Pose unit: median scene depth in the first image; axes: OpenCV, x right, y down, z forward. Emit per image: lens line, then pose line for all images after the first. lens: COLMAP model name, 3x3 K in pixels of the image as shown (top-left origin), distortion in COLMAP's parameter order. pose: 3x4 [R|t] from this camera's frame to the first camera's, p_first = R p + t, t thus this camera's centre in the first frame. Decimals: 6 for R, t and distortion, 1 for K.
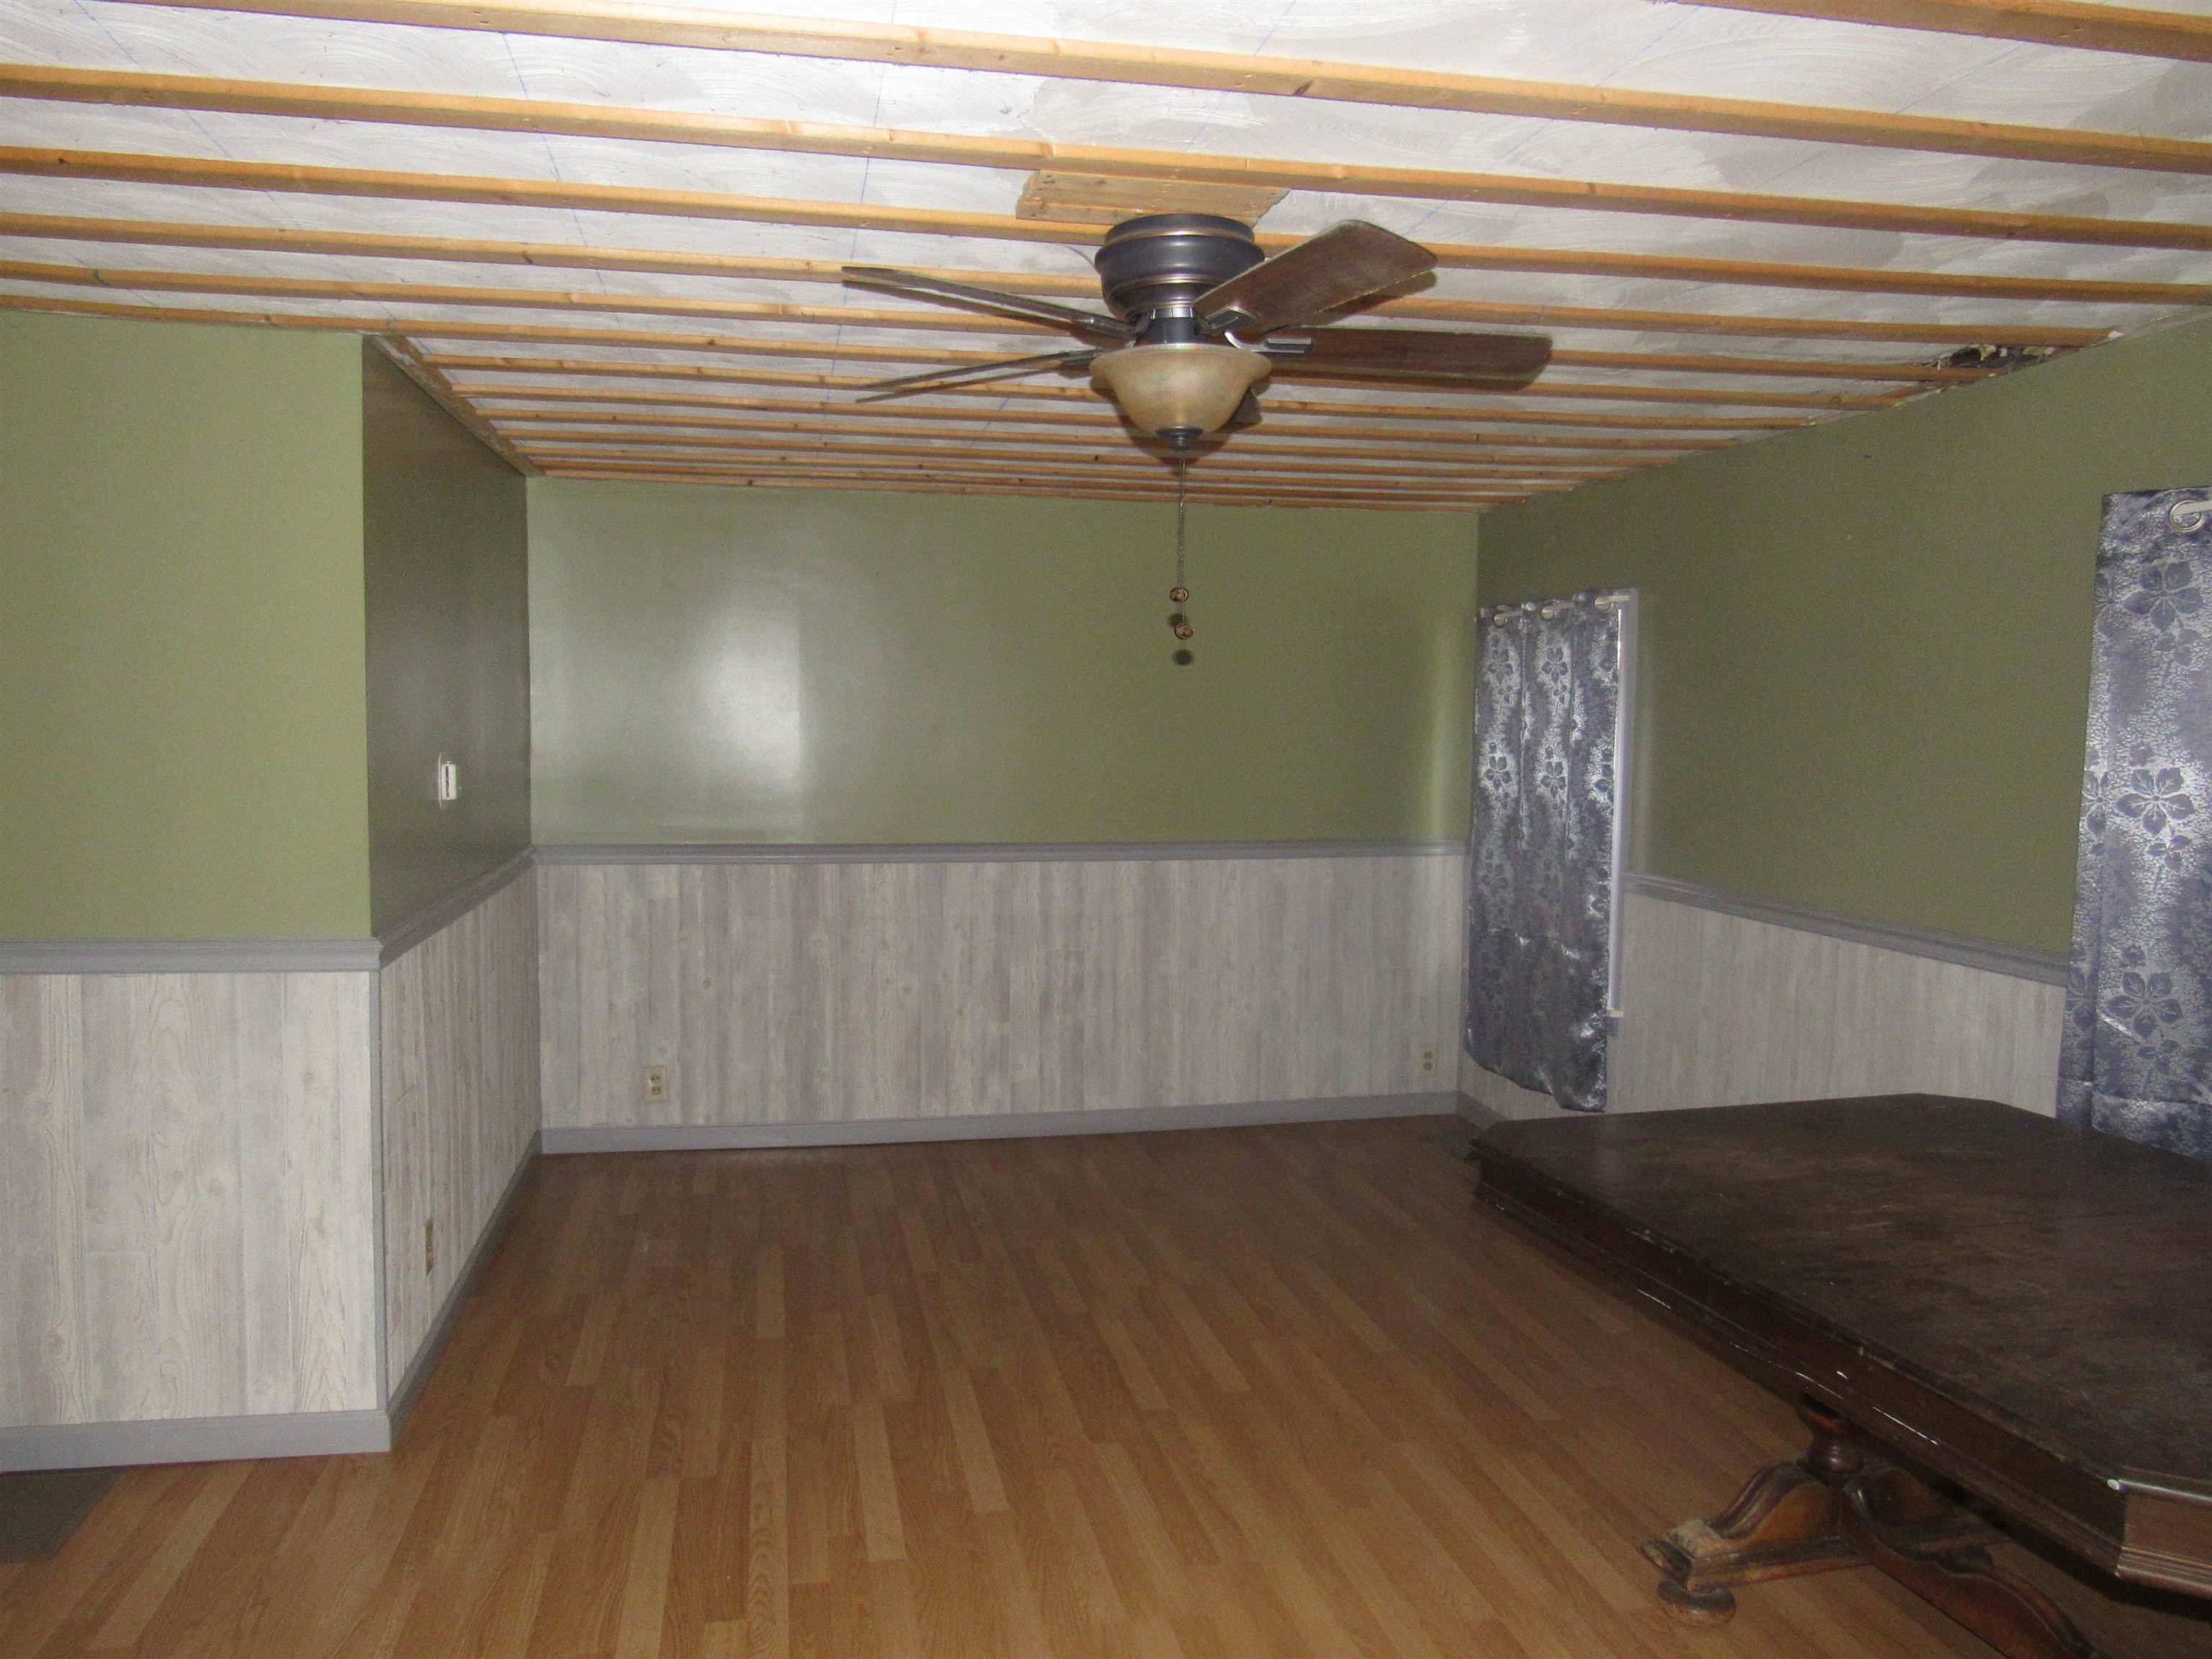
lens RADIAL K [[1588.3, 0, 1112.7], [0, 1588.3, 845.7], [0, 0, 1]] dist [-0.036765, 0.015550]
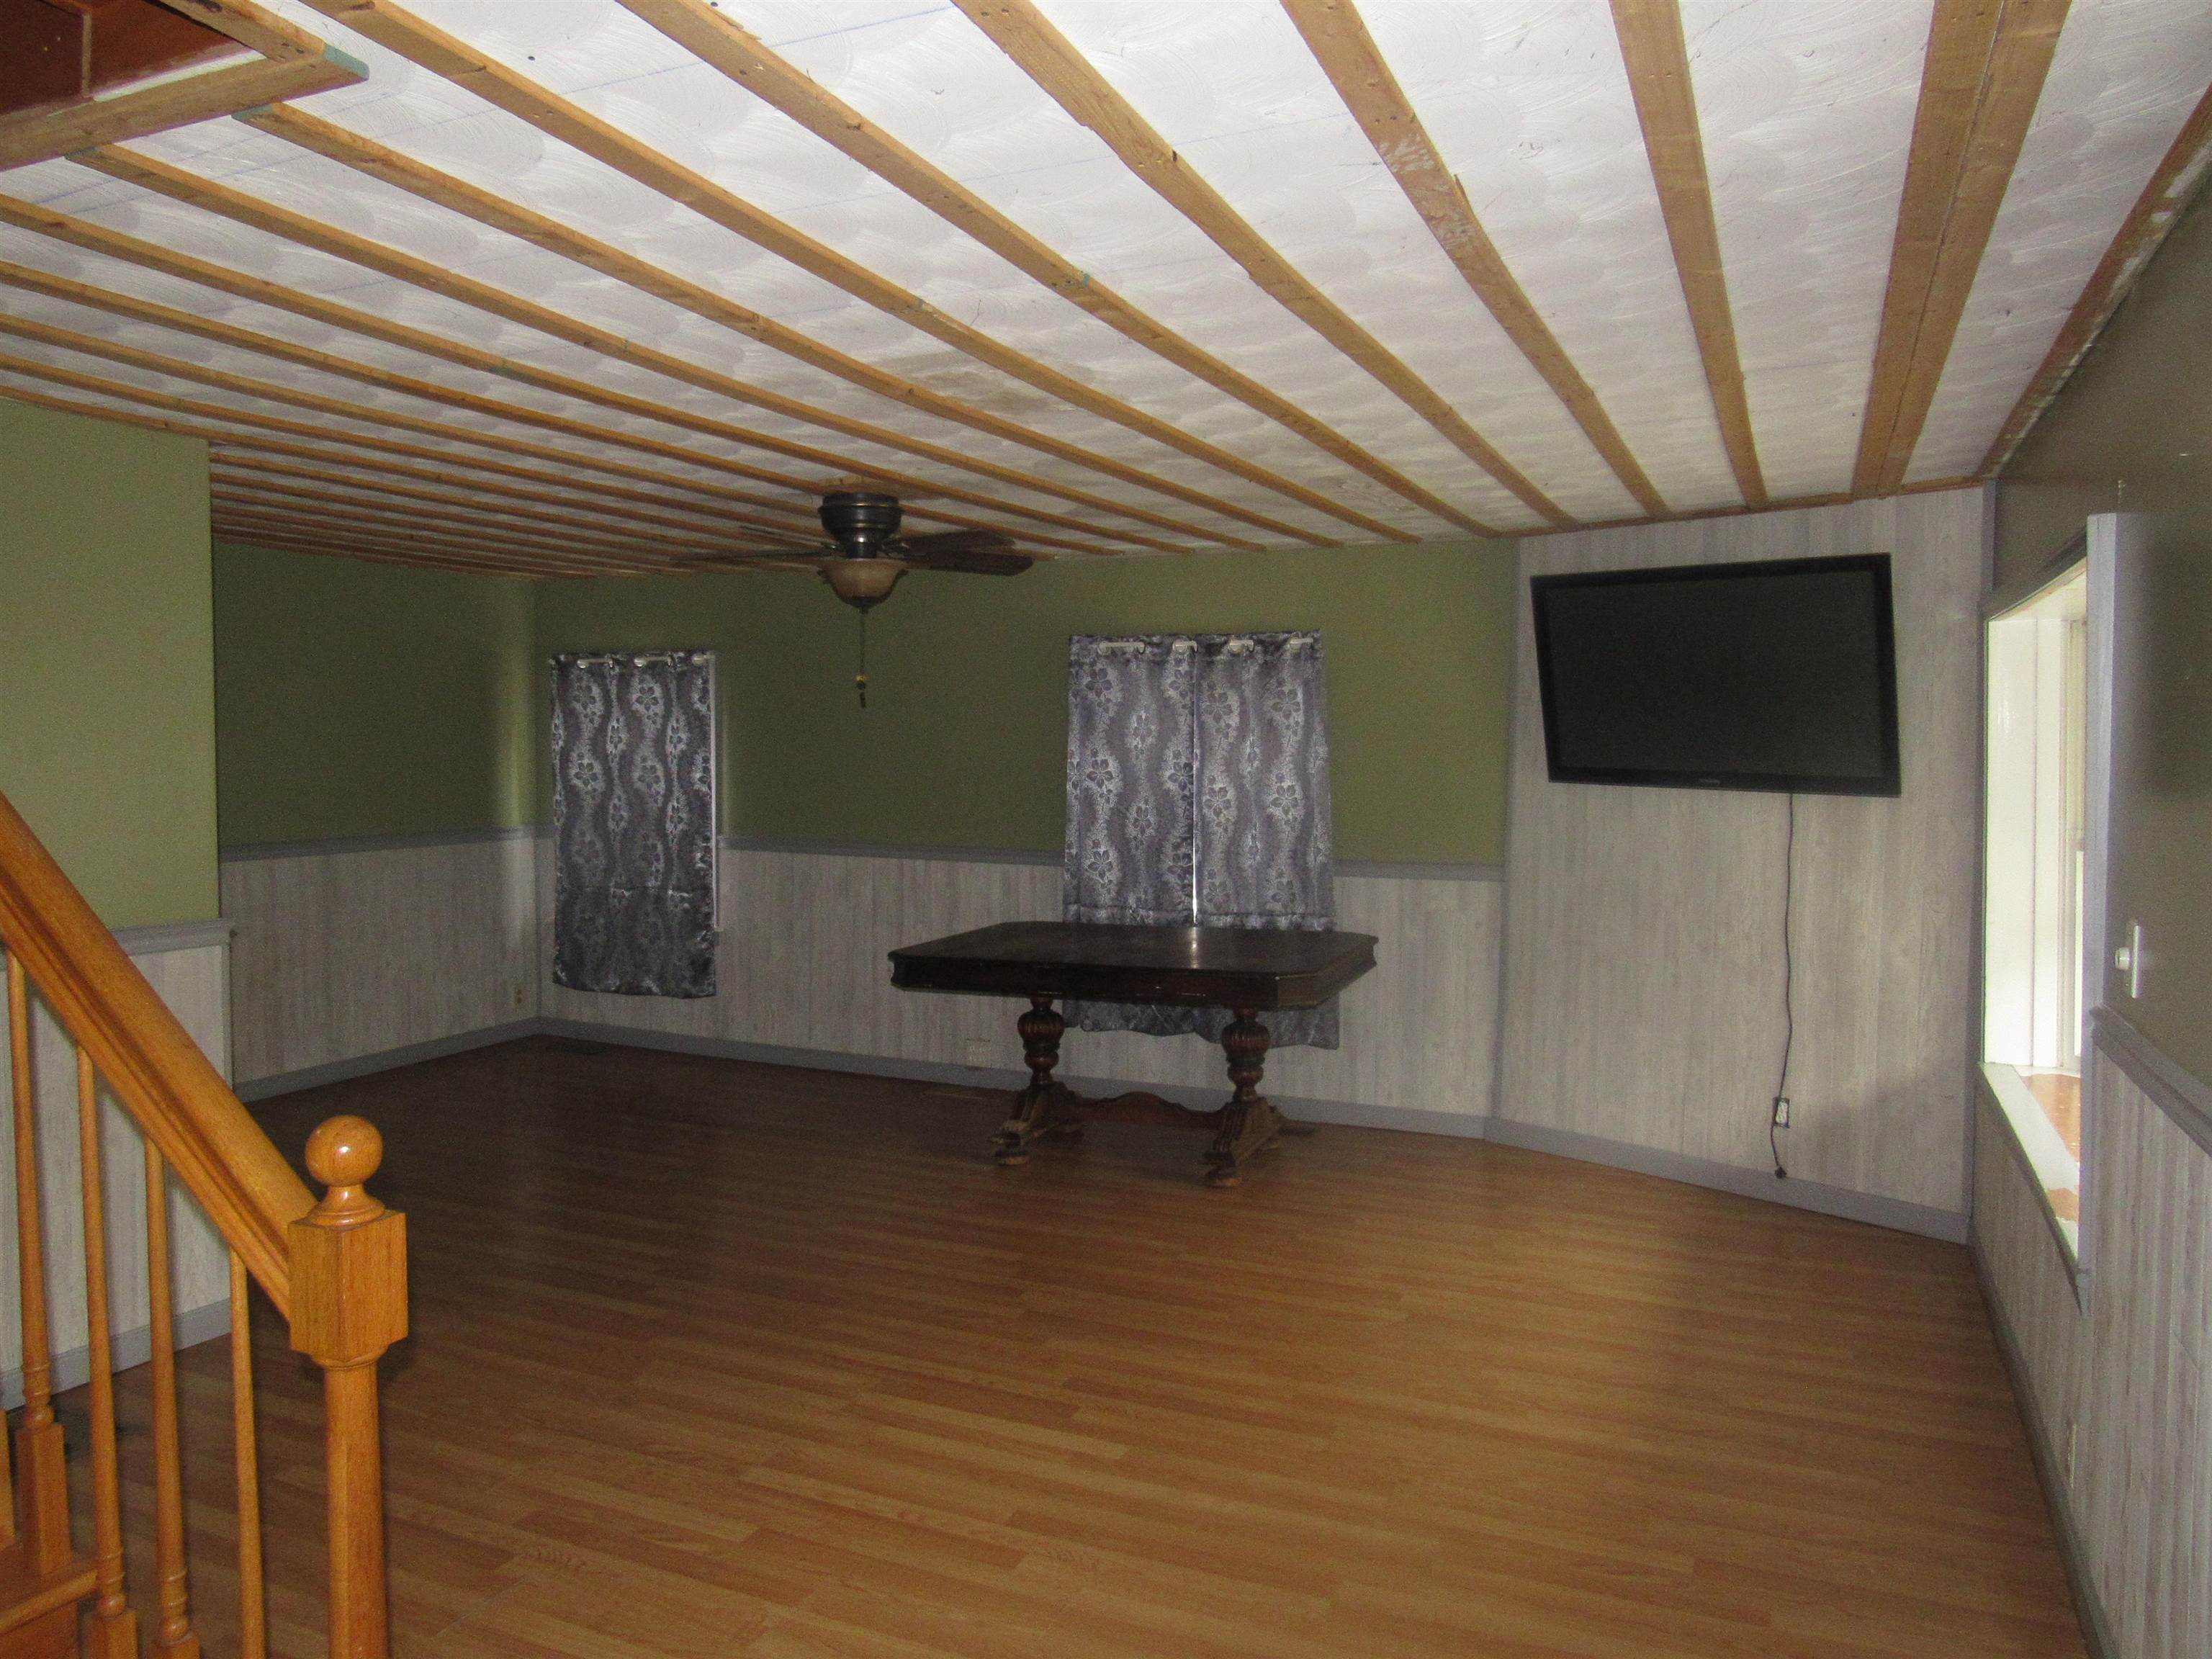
lens RADIAL K [[1588.3, 0, 1096.6], [0, 1588.3, 816.5], [0, 0, 1]] dist [-0.036765, 0.015550]
pose [[0.600126, -0.046495, 0.798553, -0.671717], [0.062874, 0.997962, 0.010854, 0.004333], [-0.797431, 0.043695, 0.601827, -0.208867]]
